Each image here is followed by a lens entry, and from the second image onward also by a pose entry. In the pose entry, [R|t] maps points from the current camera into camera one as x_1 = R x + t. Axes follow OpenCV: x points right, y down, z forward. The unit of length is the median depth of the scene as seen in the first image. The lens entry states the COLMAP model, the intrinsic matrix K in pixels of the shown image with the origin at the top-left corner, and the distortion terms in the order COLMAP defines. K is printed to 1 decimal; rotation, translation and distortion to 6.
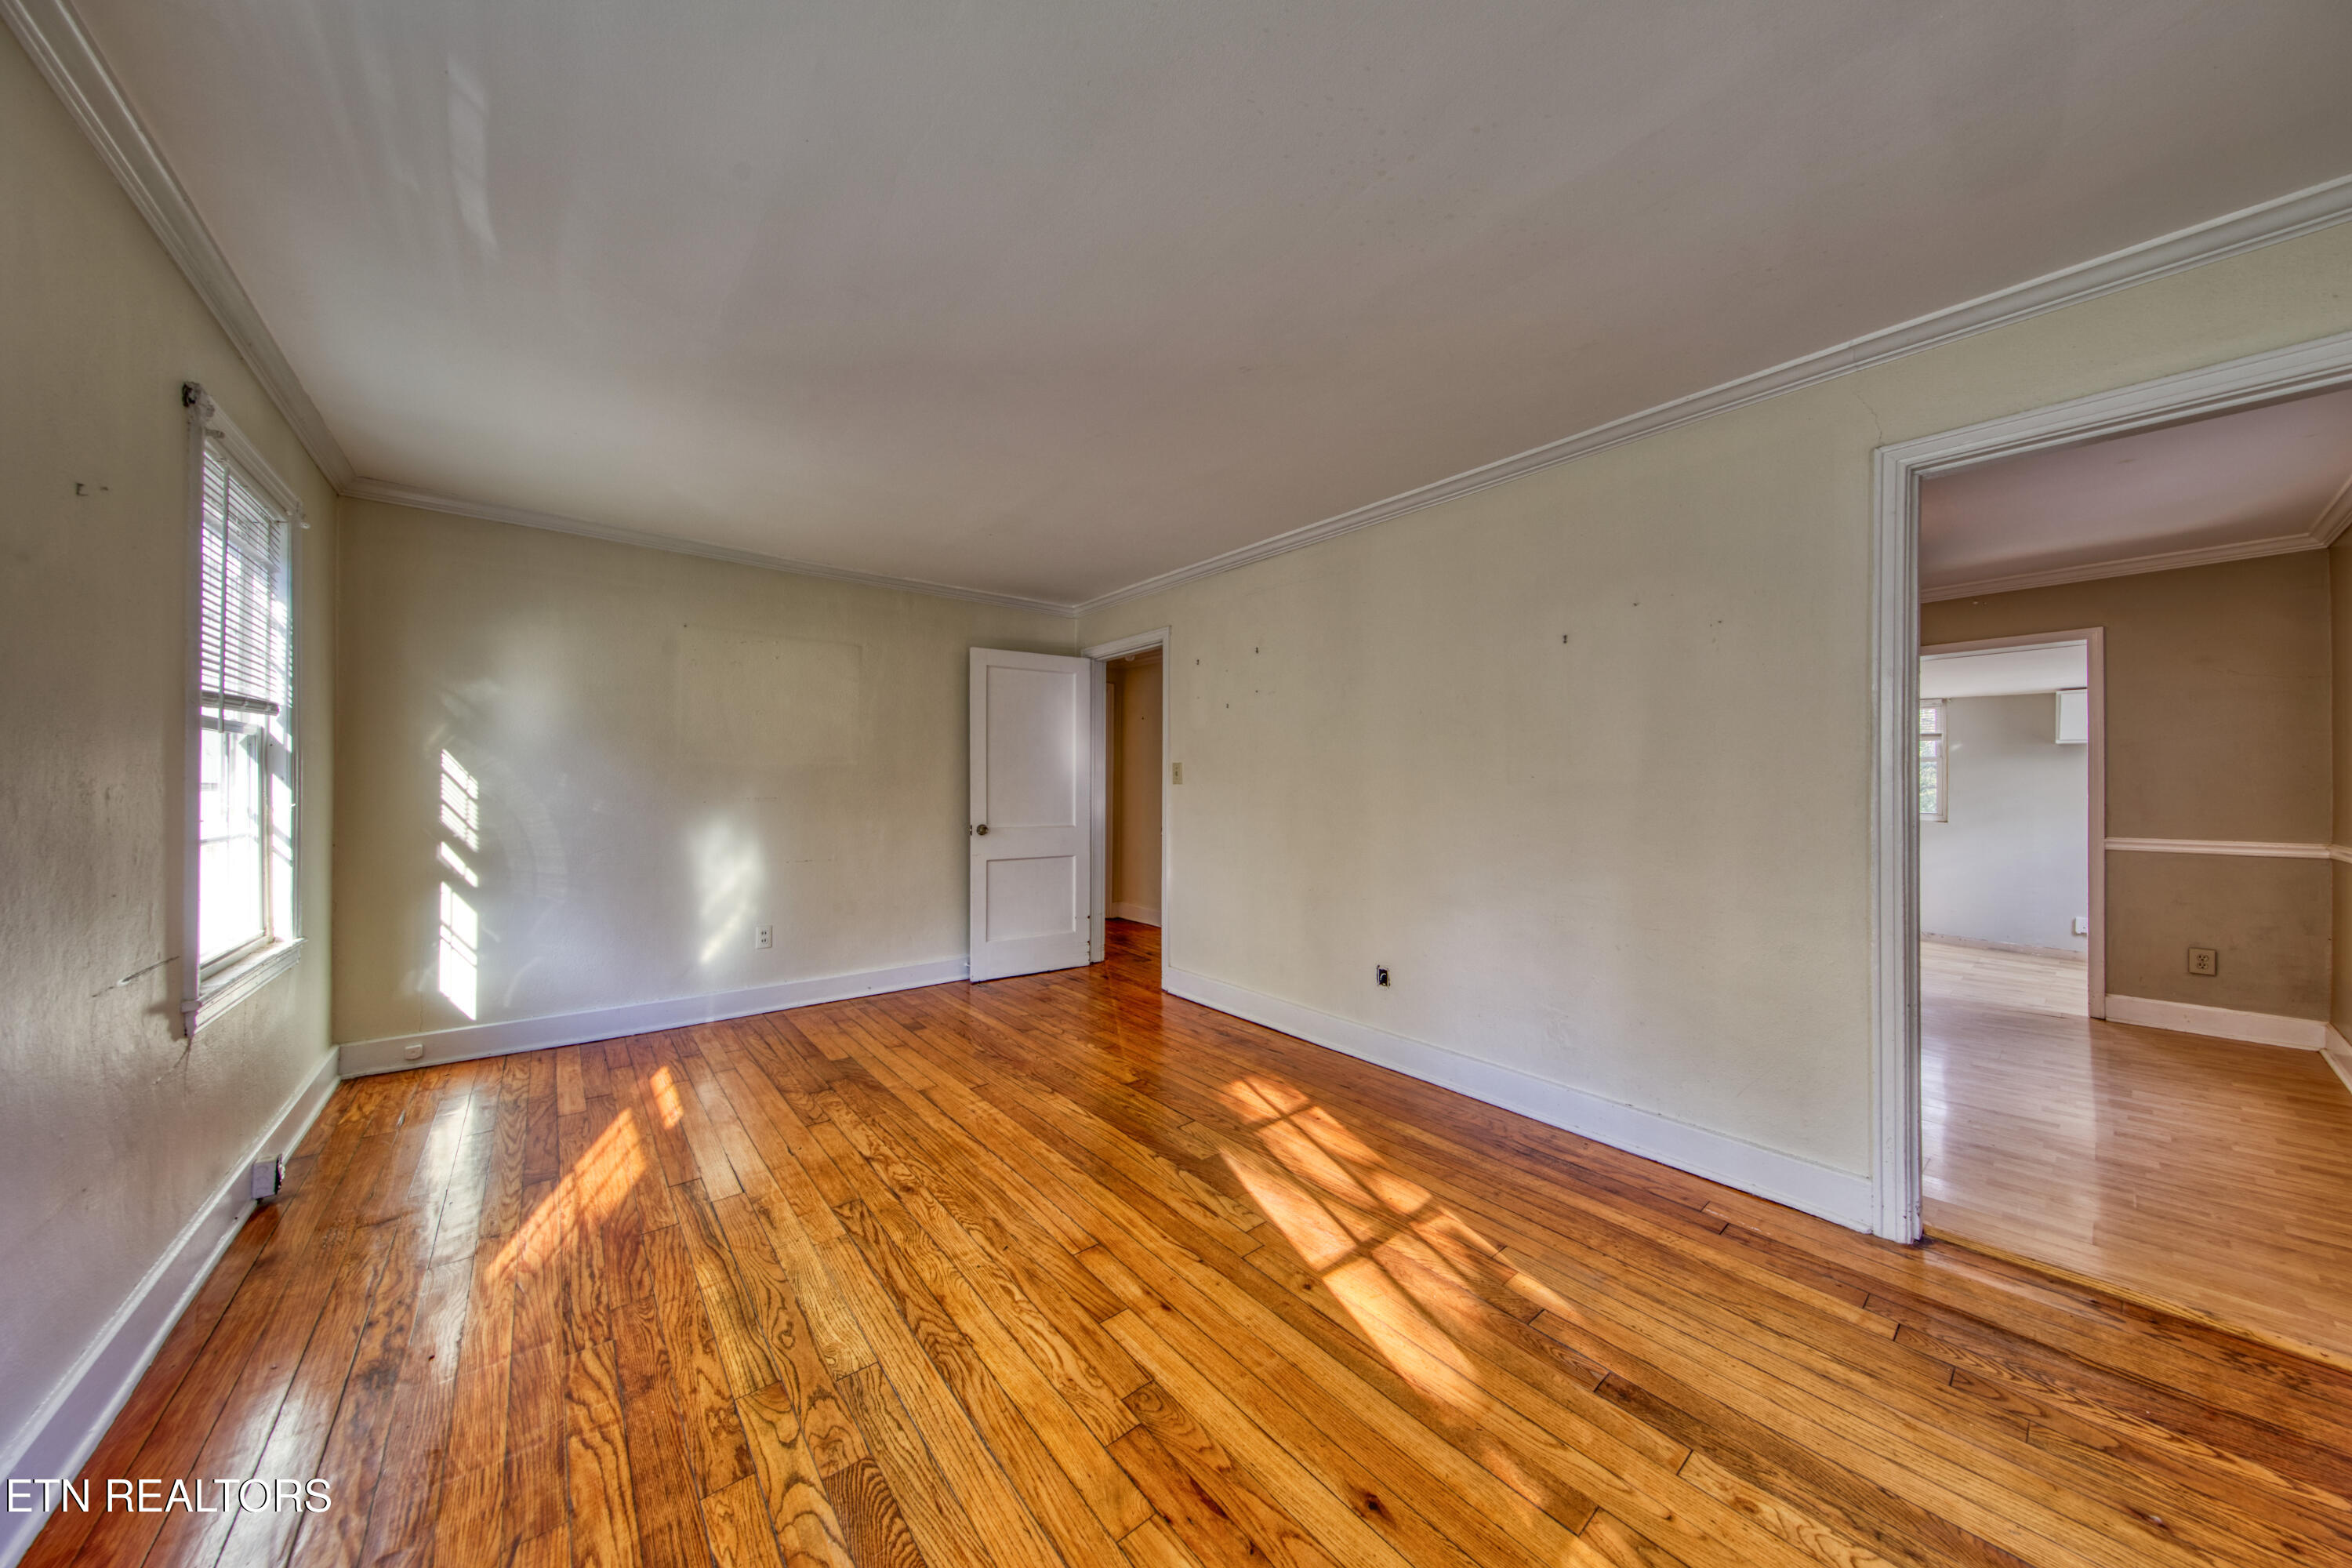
lens RADIAL K [[766.6, 0, 1176.0], [0, 766.6, 784.0], [0, 0, 1]] dist [-0.000538, -0.000088]
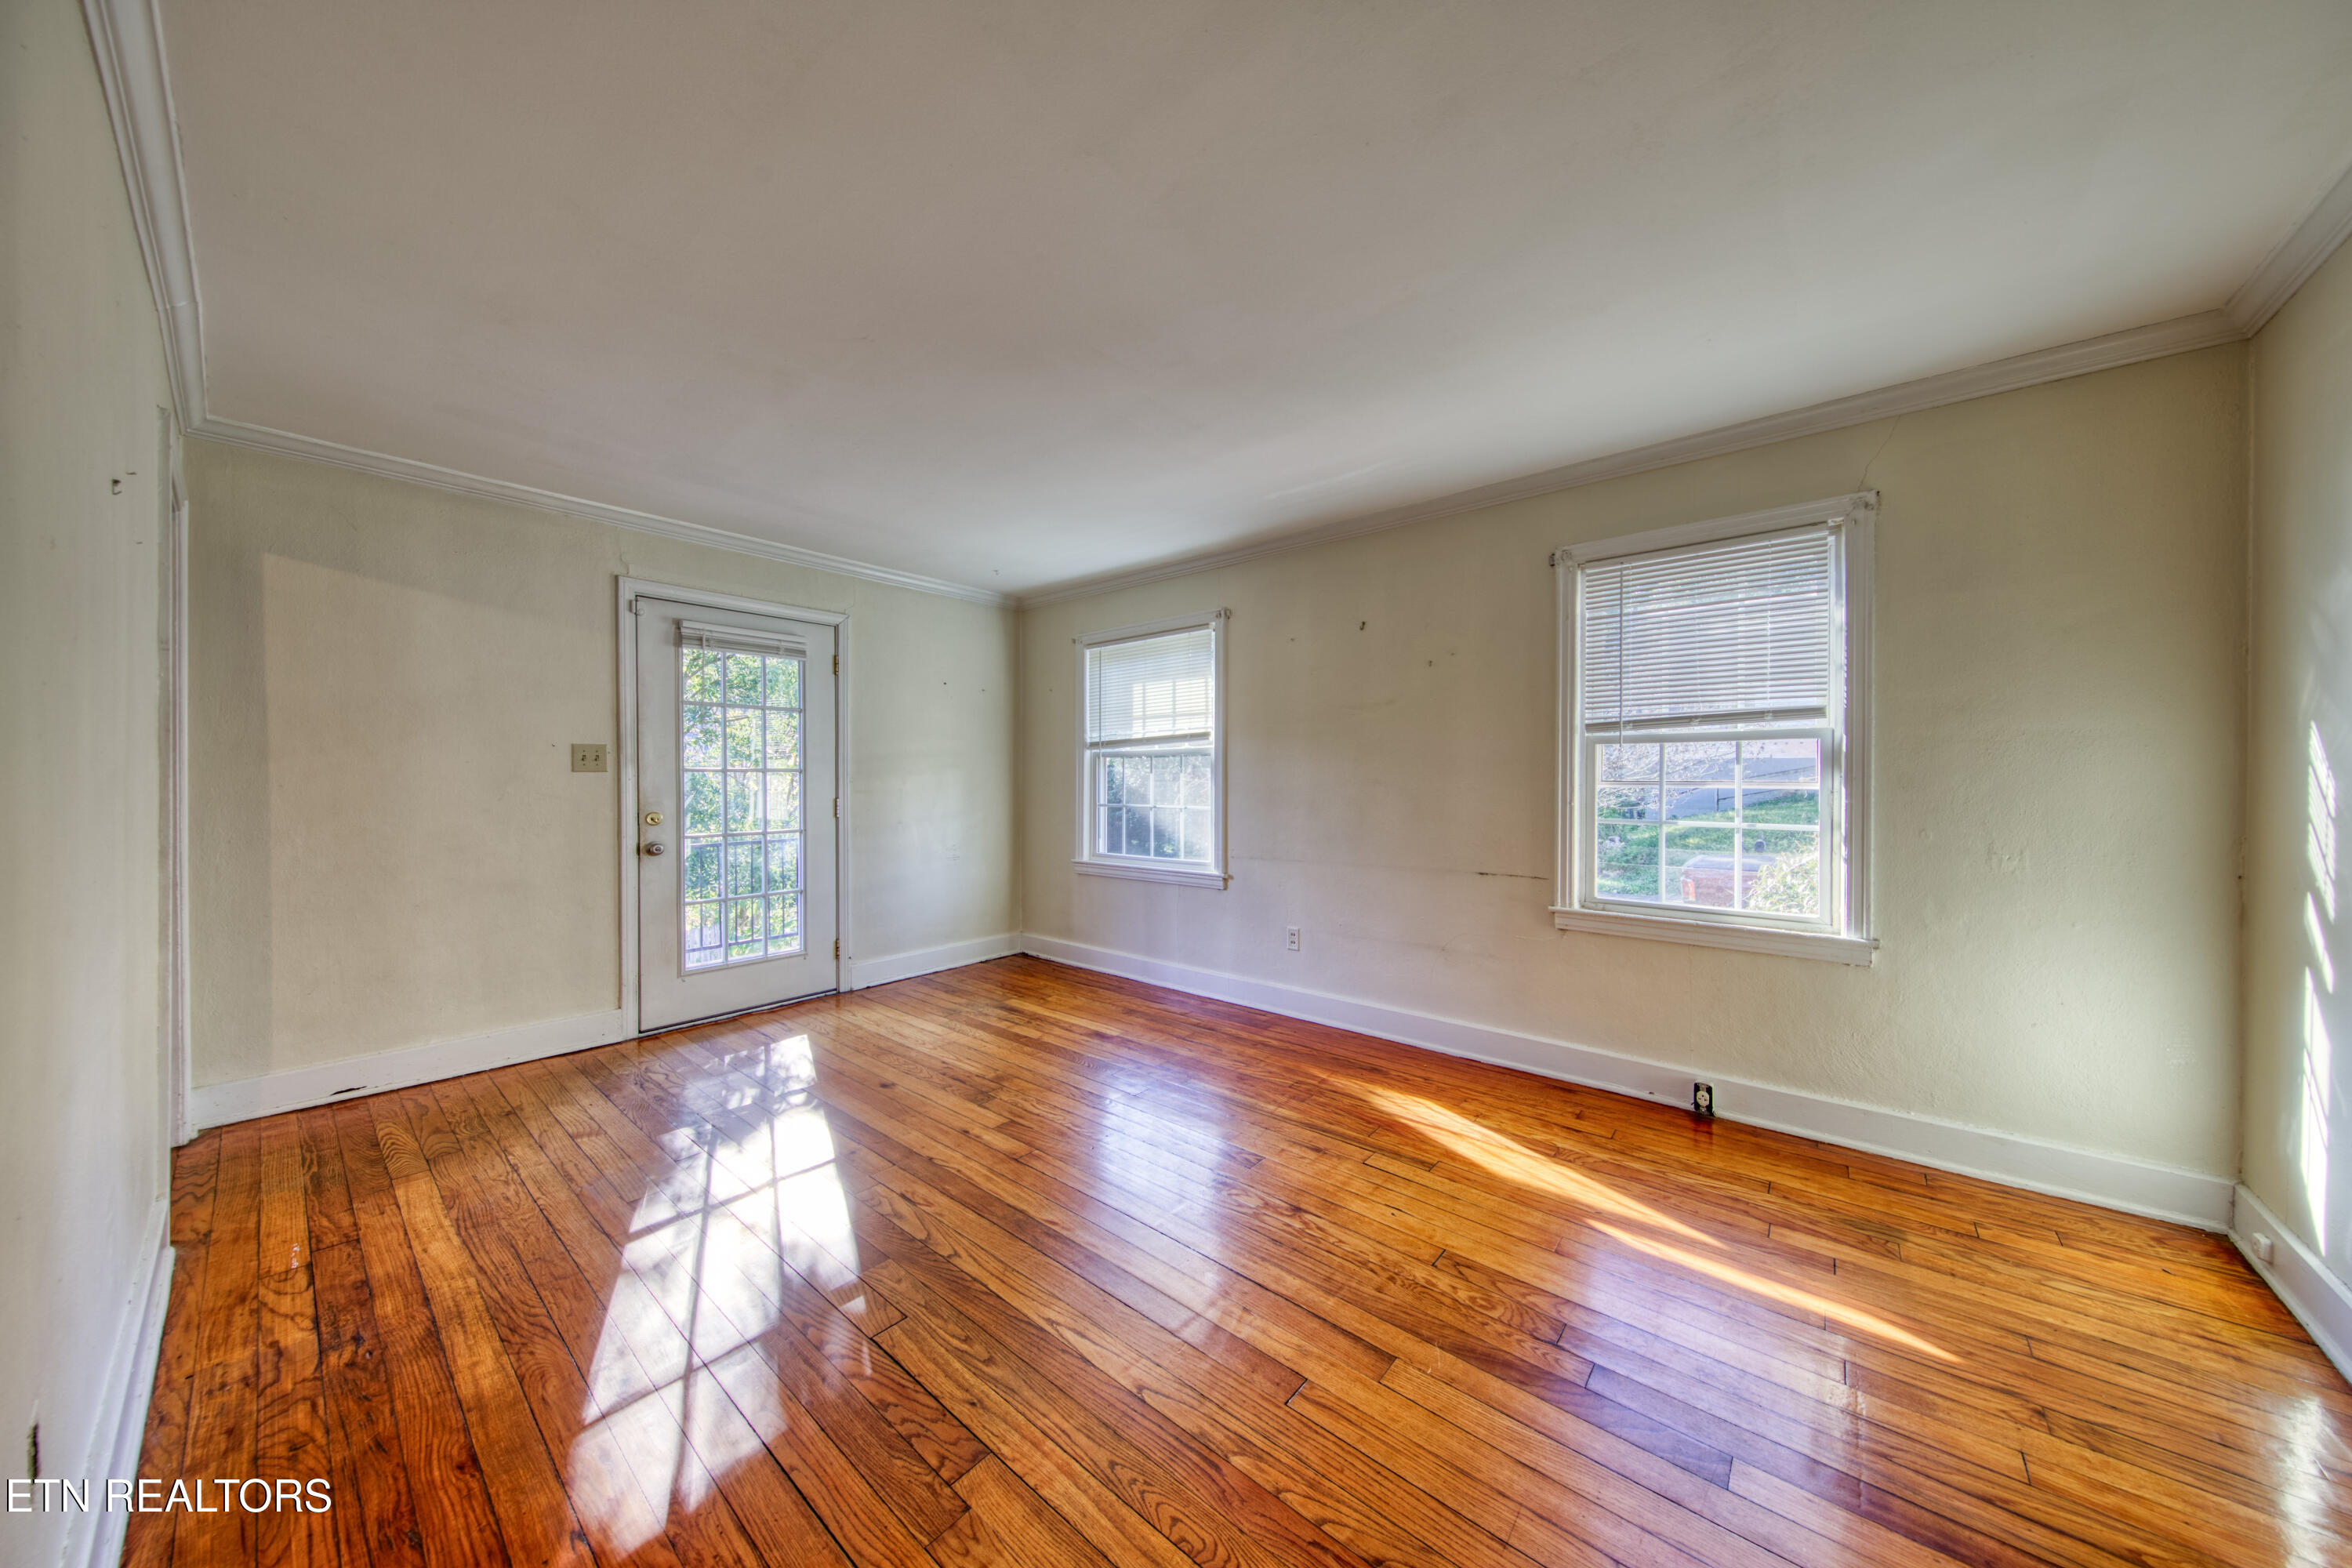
lens RADIAL K [[766.6, 0, 1176.0], [0, 766.6, 784.0], [0, 0, 1]] dist [-0.000538, -0.000088]
pose [[-0.986822, -0.008215, -0.161601, -0.126664], [-0.008842, 0.999956, 0.003161, 0.006518], [0.161568, 0.004548, -0.986851, 1.890627]]
